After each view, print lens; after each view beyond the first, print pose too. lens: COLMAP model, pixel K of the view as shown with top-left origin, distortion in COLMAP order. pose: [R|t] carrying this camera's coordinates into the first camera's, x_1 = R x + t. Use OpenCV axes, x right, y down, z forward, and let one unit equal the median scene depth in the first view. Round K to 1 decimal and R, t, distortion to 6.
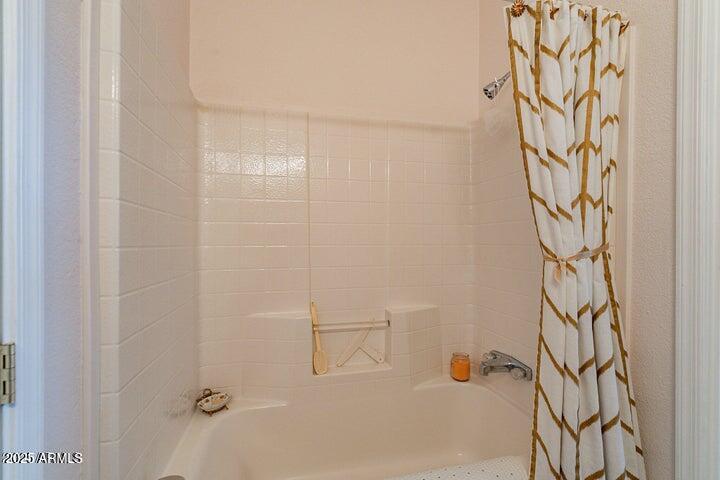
lens RADIAL K [[328.1, 0, 360.3], [0, 328.1, 241.5], [0, 0, 1]] dist [-0.000985, 0.000955]
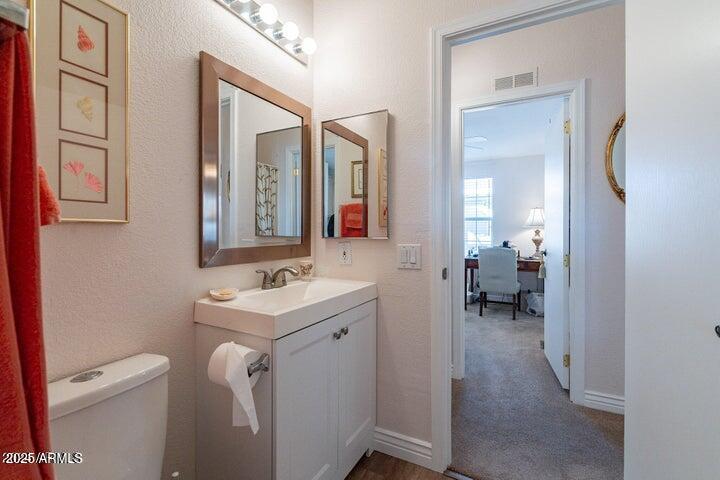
lens RADIAL K [[328.1, 0, 357.6], [0, 328.1, 233.3], [0, 0, 1]] dist [-0.000985, 0.000955]
pose [[0.669312, -0.010753, 0.742903, -1.525373], [0.002756, 0.999924, 0.011991, 0.048086], [-0.742976, -0.005978, 0.669291, -2.447213]]
